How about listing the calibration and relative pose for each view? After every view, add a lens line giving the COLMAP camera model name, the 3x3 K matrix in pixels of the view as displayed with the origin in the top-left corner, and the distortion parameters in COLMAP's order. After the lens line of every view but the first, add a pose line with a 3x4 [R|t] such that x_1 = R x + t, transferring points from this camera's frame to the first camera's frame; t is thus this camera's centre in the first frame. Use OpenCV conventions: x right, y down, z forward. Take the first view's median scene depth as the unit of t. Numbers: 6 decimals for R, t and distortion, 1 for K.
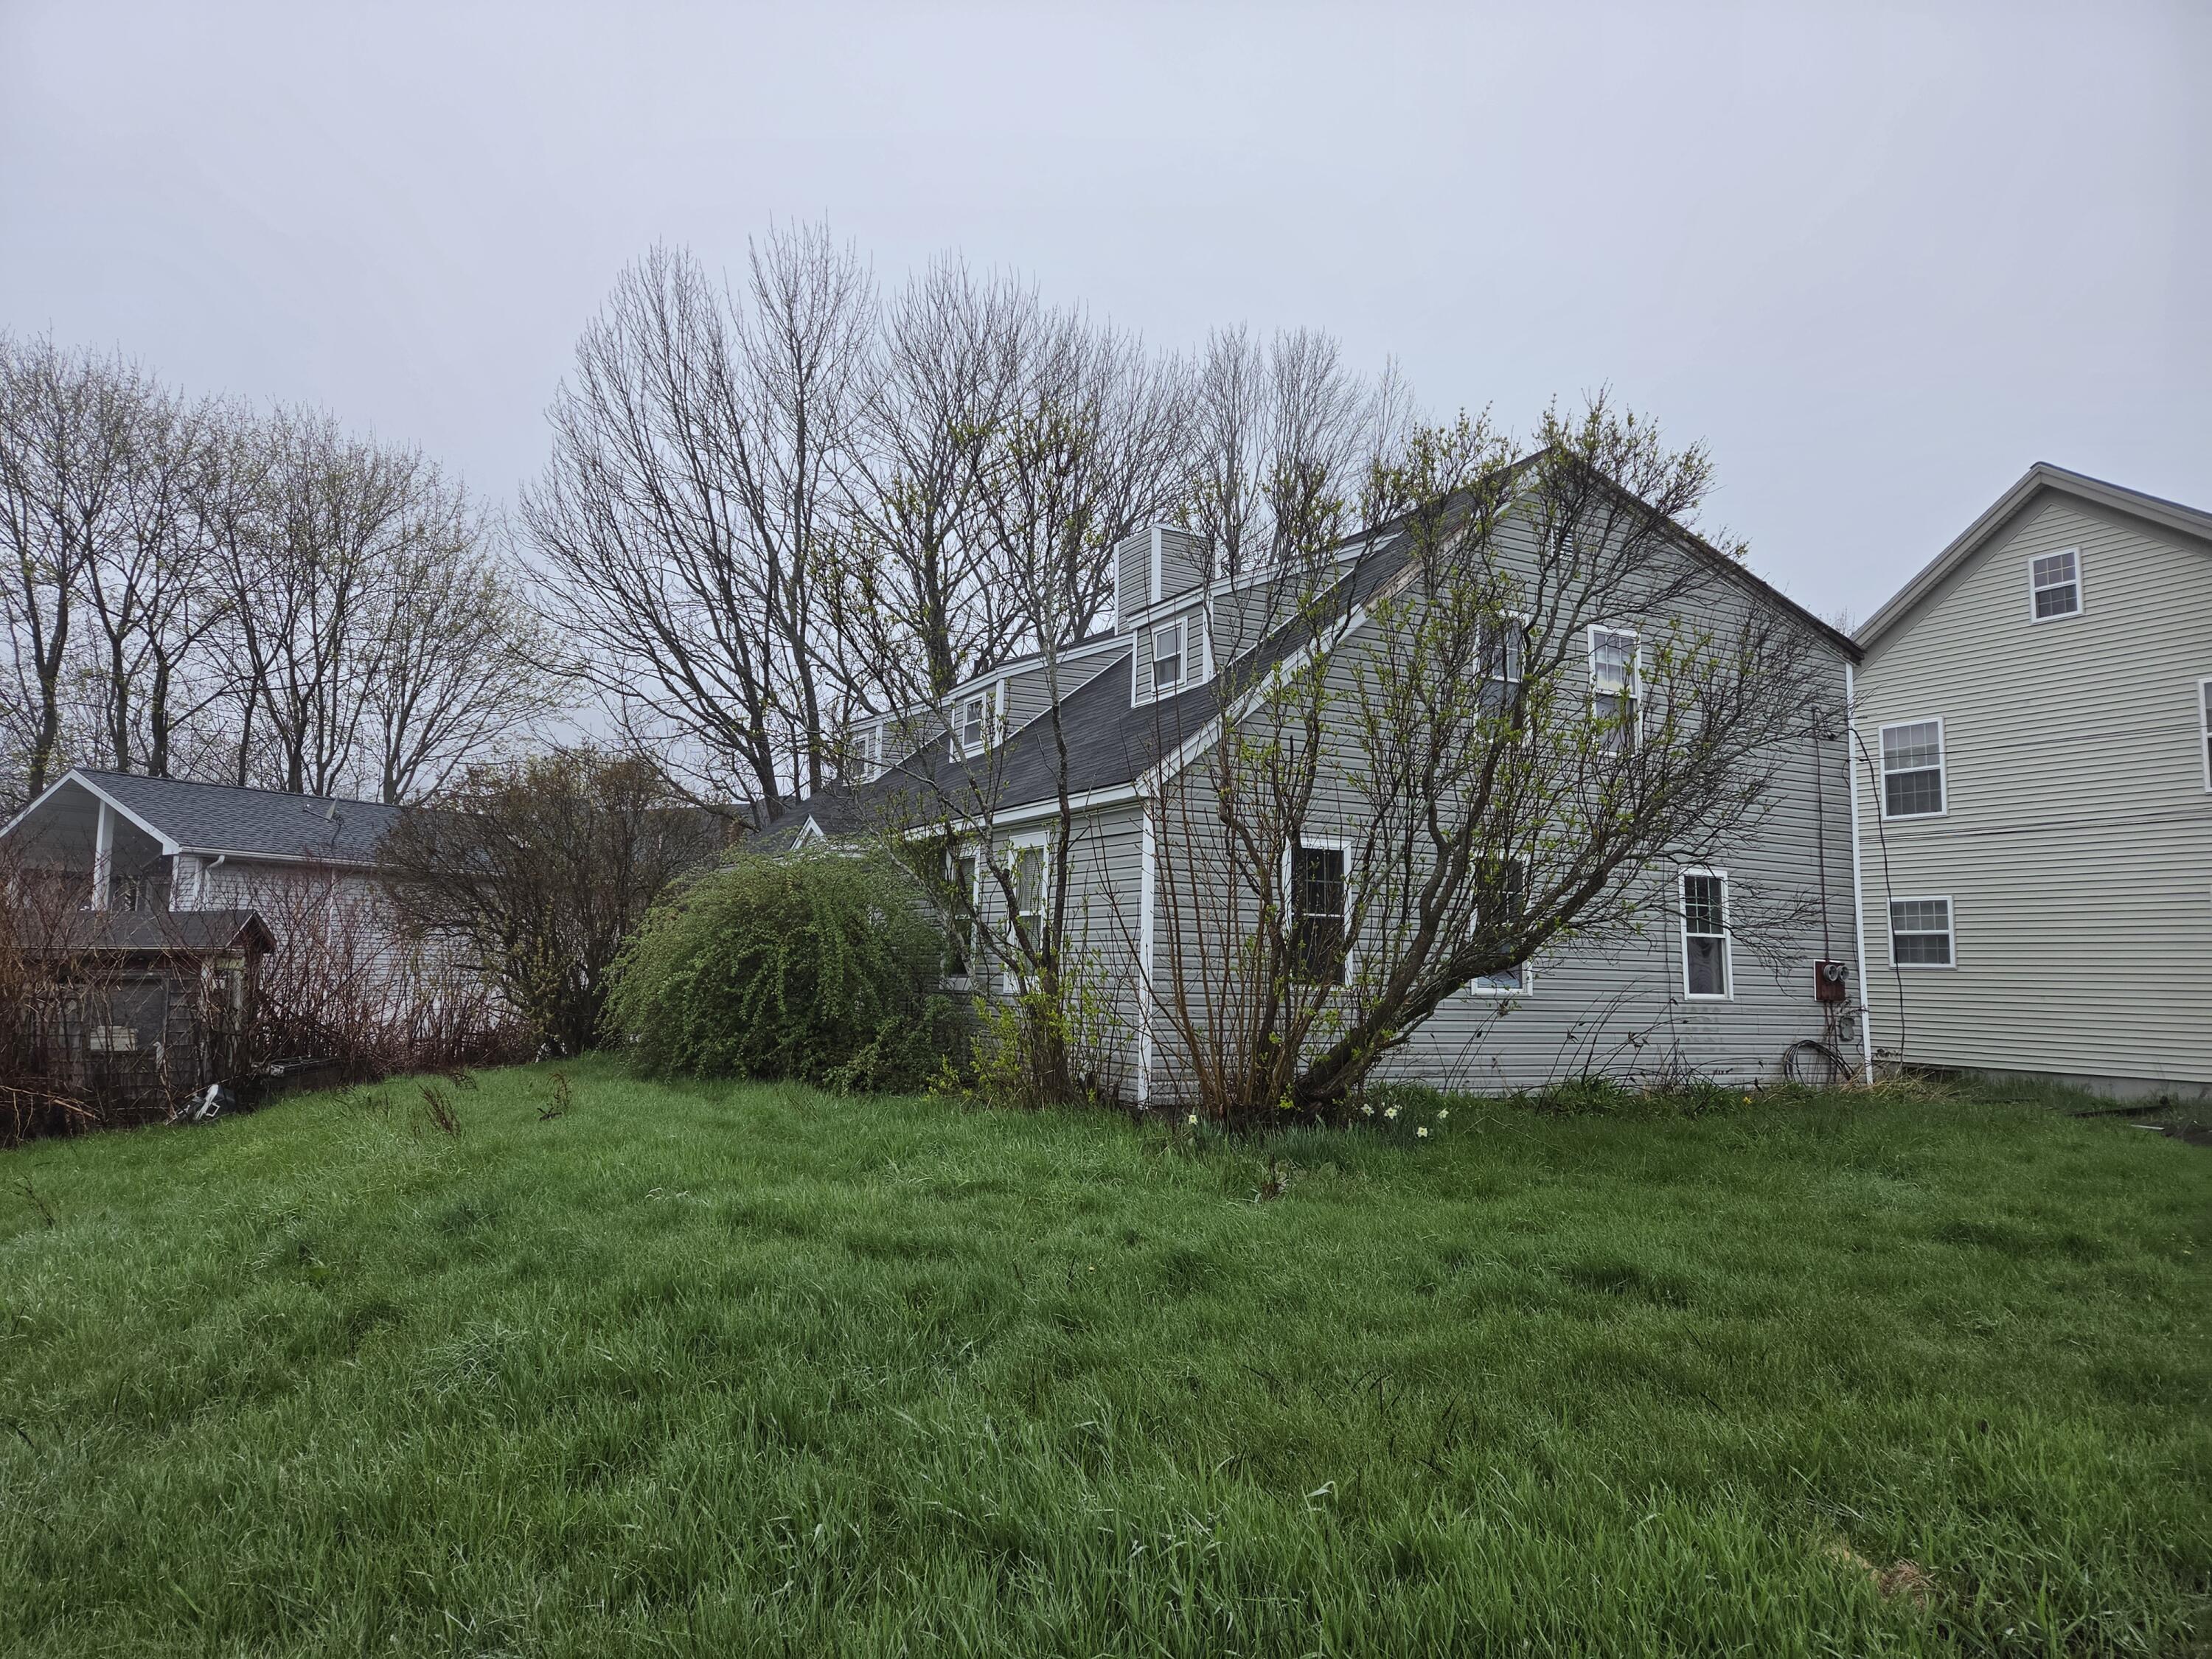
lens RADIAL K [[1456.2, 0, 1093.0], [0, 1456.2, 799.0], [0, 0, 1]] dist [0.073415, -0.056515]
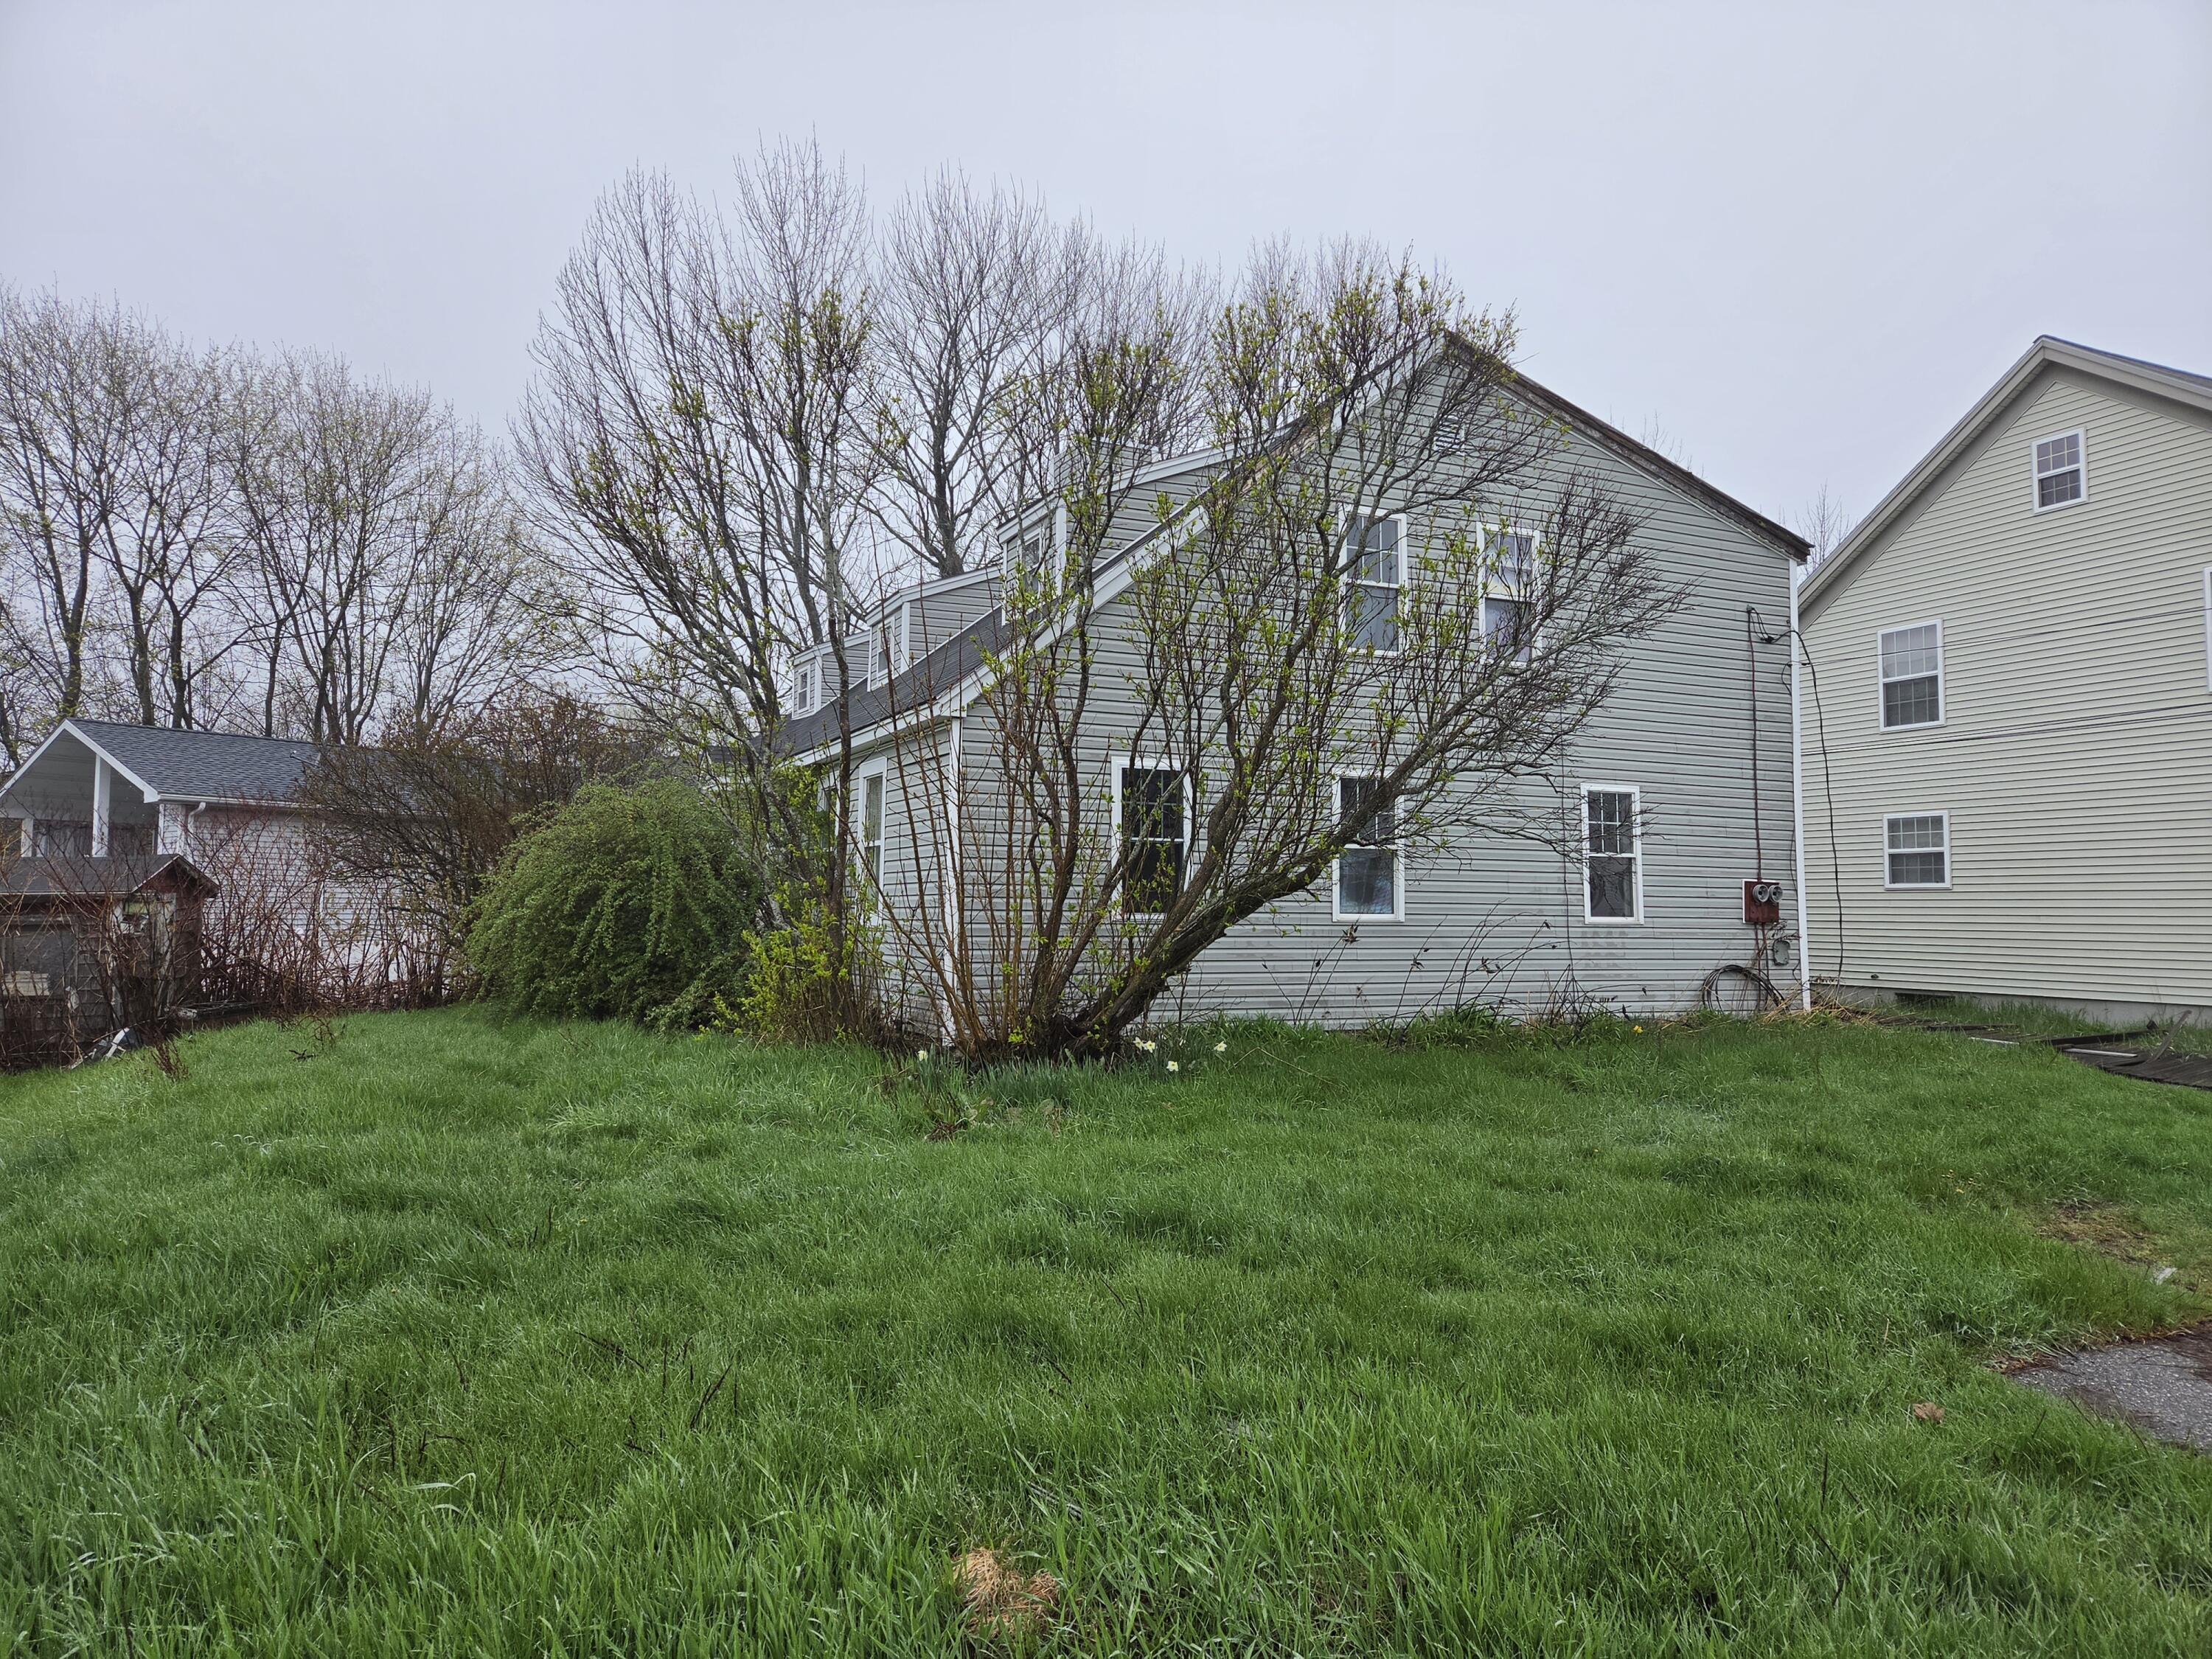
lens RADIAL K [[1462.3, 0, 1123.0], [0, 1462.3, 808.6], [0, 0, 1]] dist [0.072725, -0.059823]
pose [[0.998156, -0.017841, -0.058017, 0.120271], [0.020586, 0.998680, 0.047062, 0.009516], [0.057100, -0.048170, 0.997206, 0.037958]]
